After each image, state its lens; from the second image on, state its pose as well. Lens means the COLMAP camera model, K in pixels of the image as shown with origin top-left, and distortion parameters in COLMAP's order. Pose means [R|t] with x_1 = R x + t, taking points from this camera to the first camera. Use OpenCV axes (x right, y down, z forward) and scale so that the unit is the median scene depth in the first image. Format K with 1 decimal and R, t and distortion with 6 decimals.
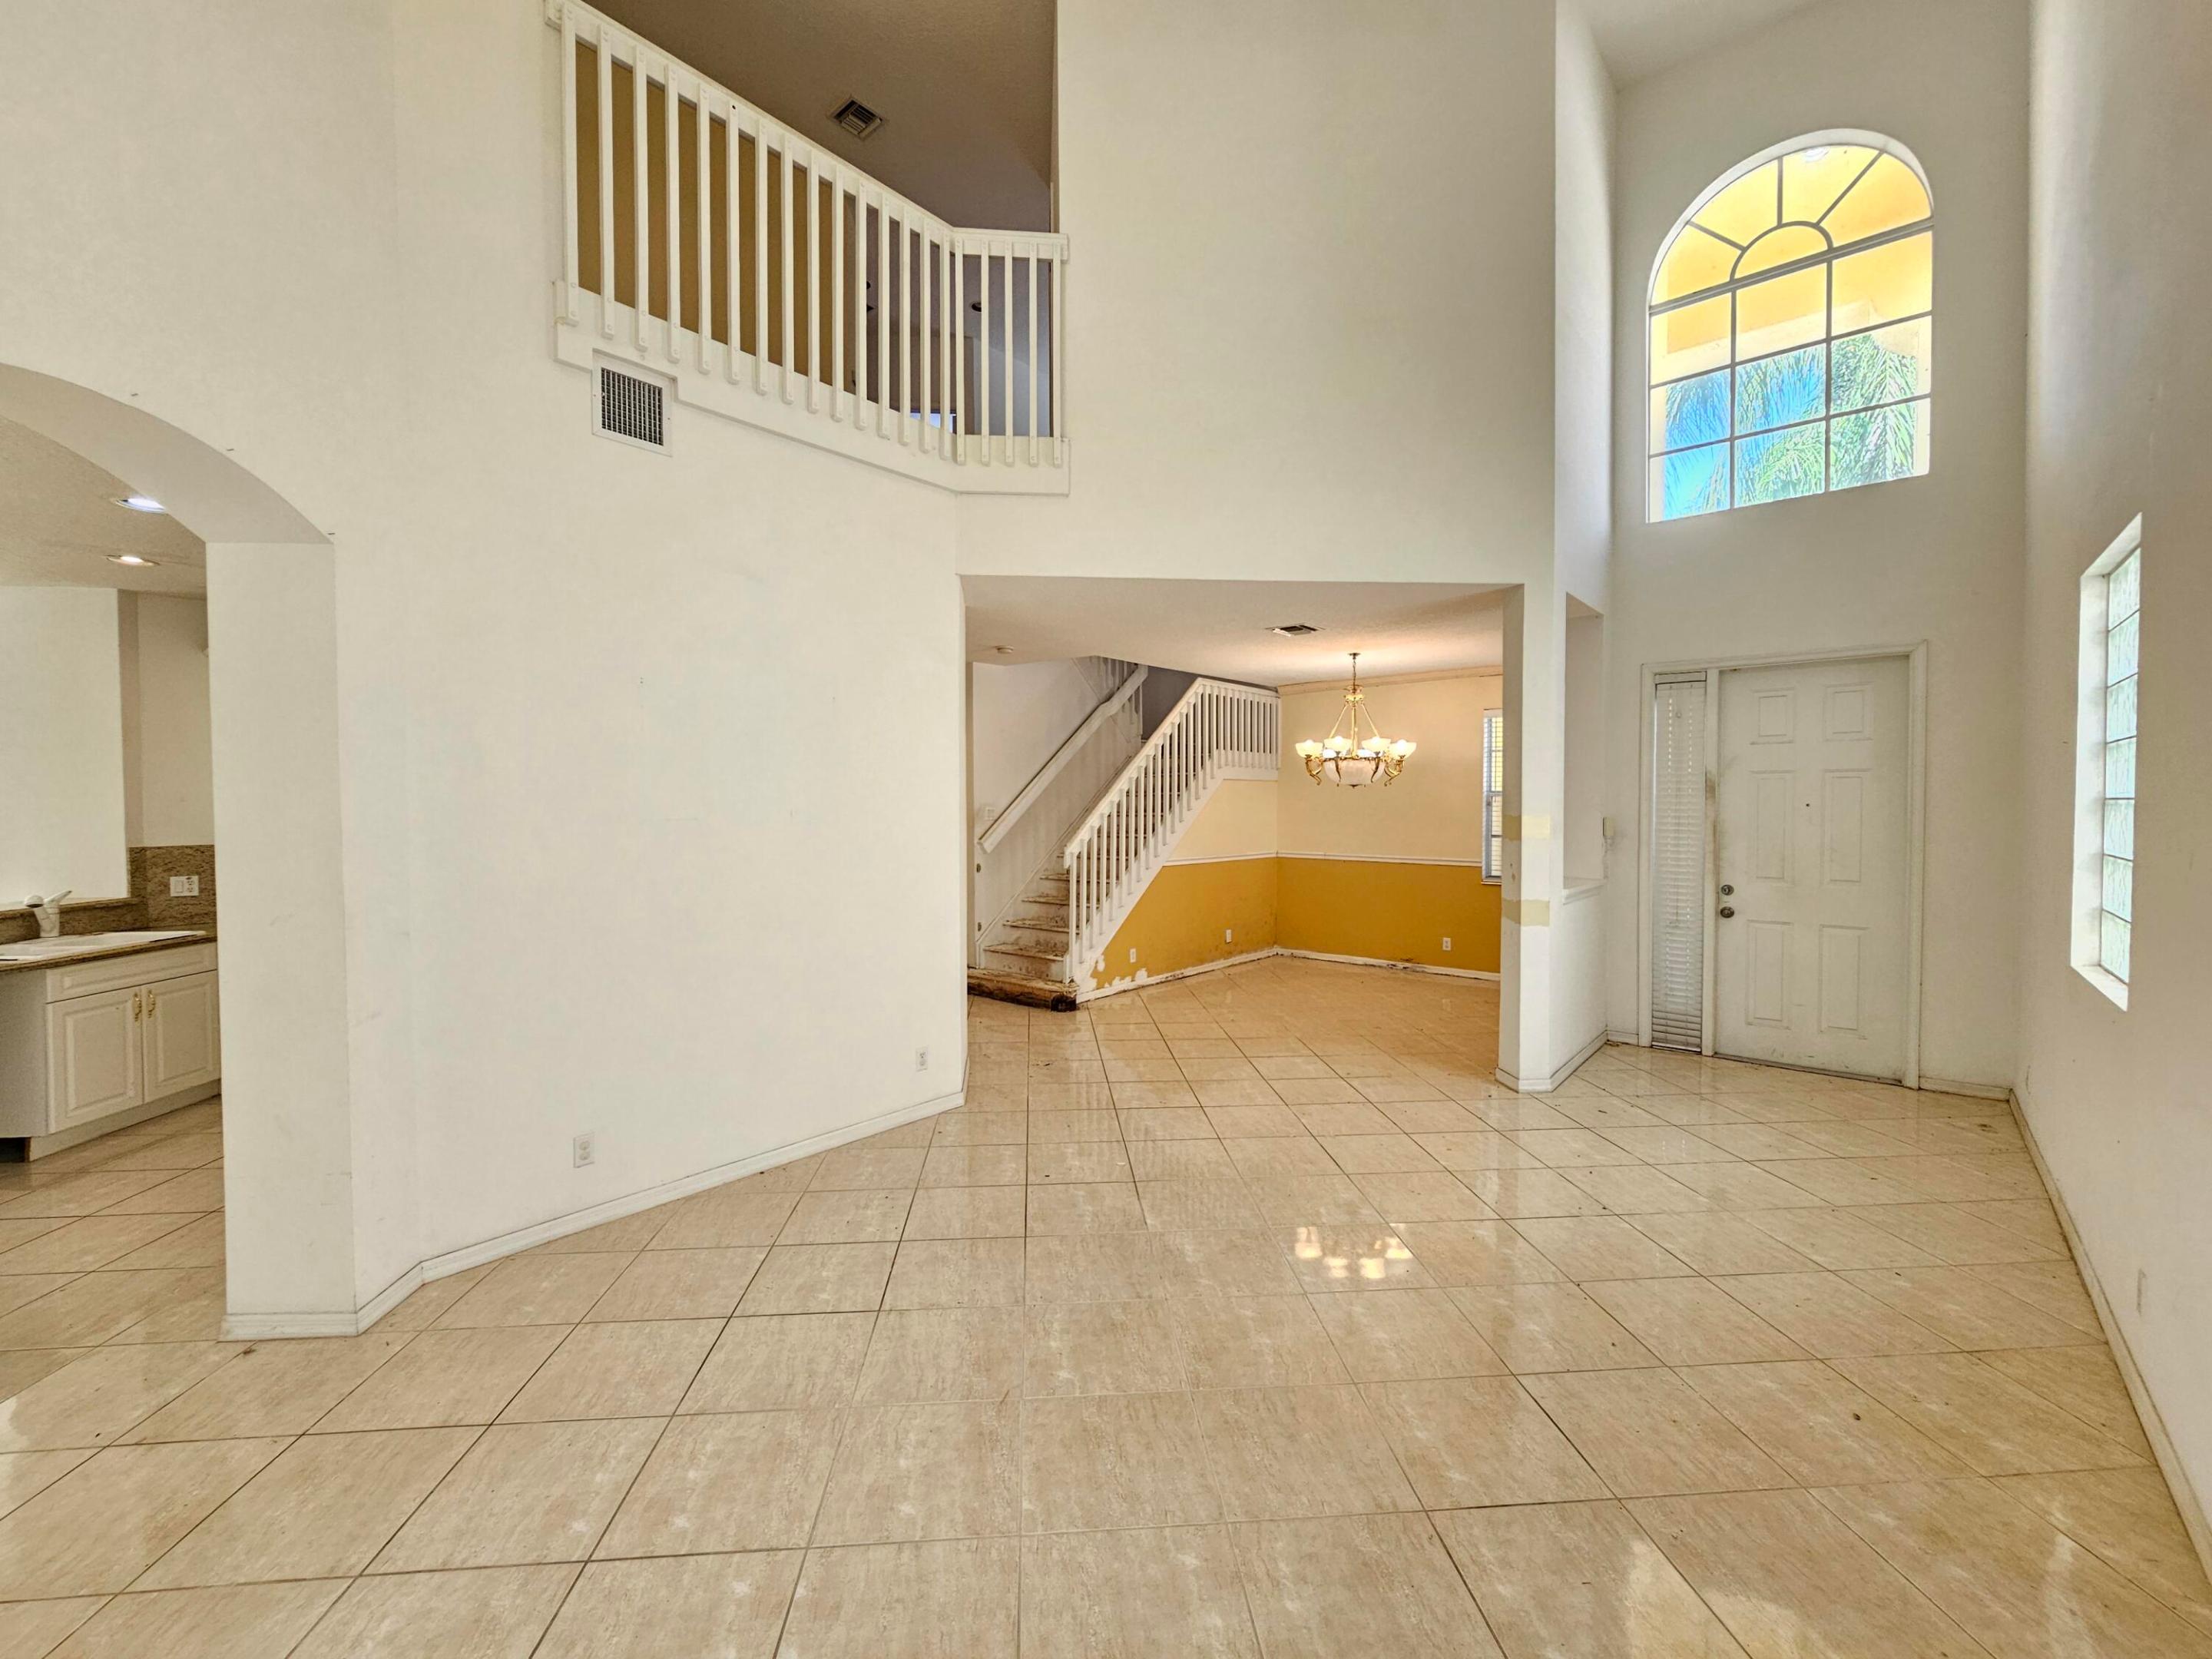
lens RADIAL K [[914.7, 0, 1098.8], [0, 914.7, 823.9], [0, 0, 1]] dist [0.000356, 0.000060]
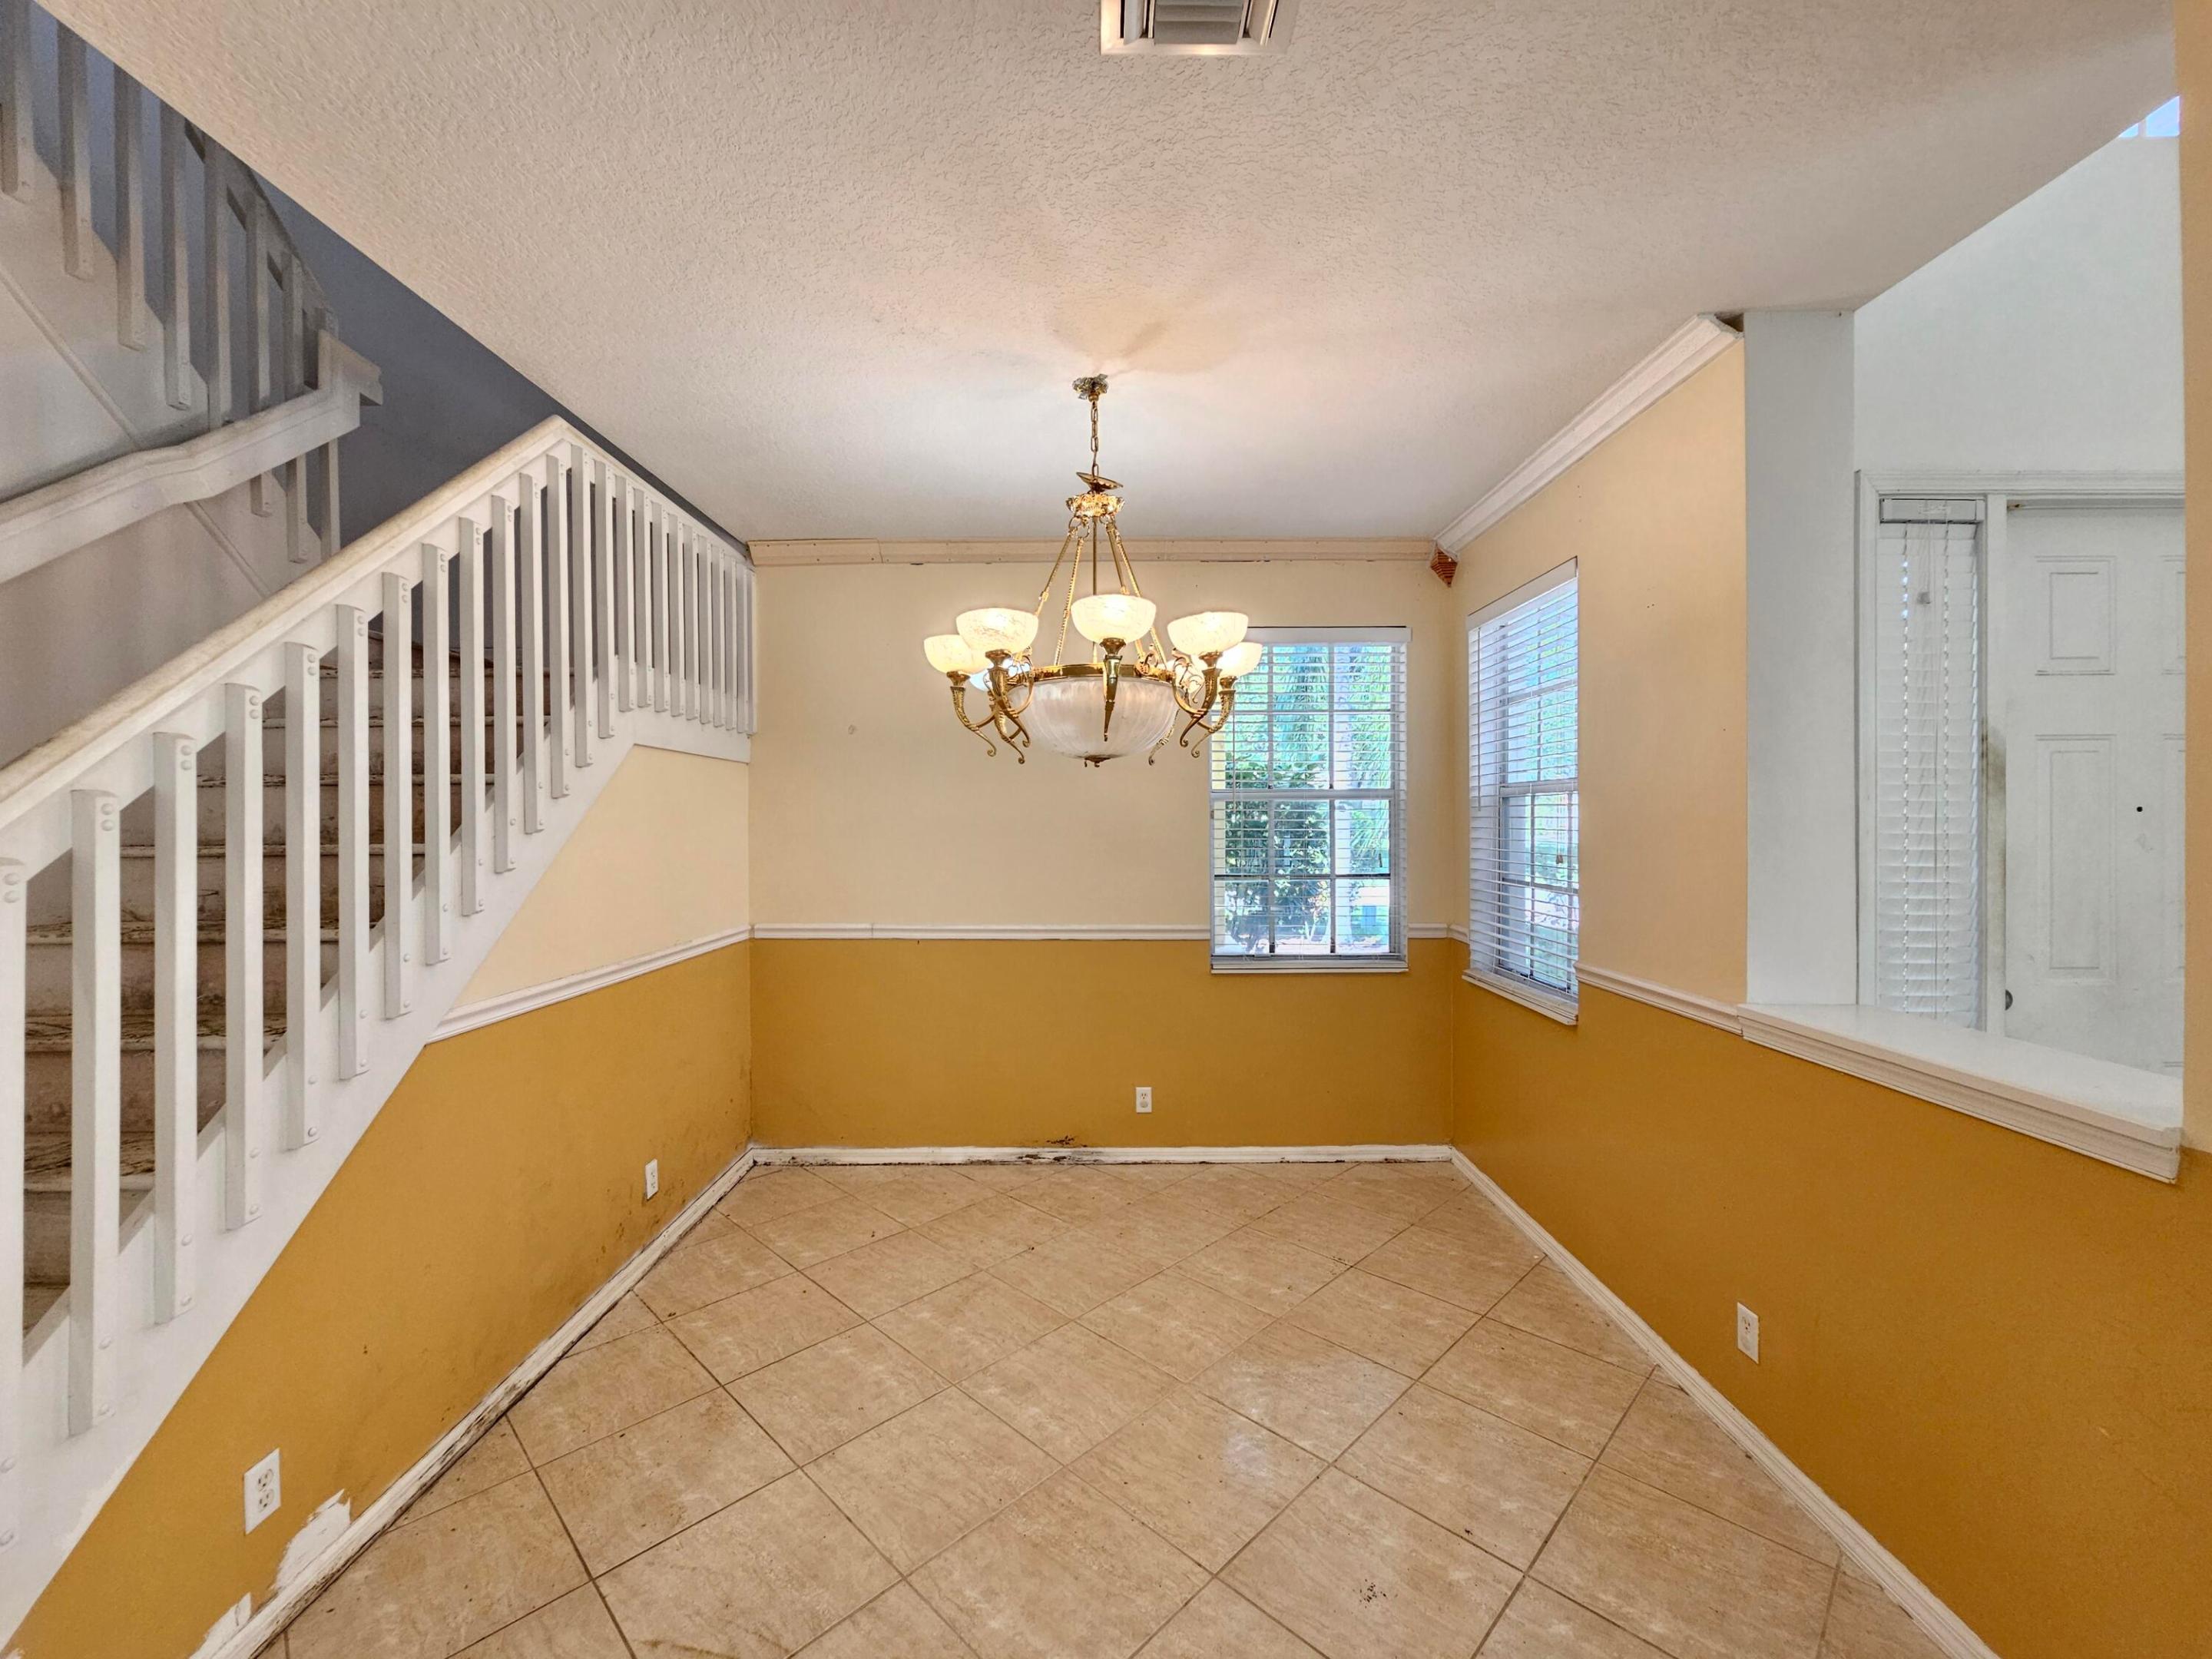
lens RADIAL K [[914.7, 0, 1098.8], [0, 914.7, 823.9], [0, 0, 1]] dist [0.000356, 0.000060]
pose [[0.761899, -0.007274, 0.647655, 0.048380], [0.017978, 0.999789, -0.009921, -0.012572], [-0.647446, 0.019202, 0.761869, 0.677540]]
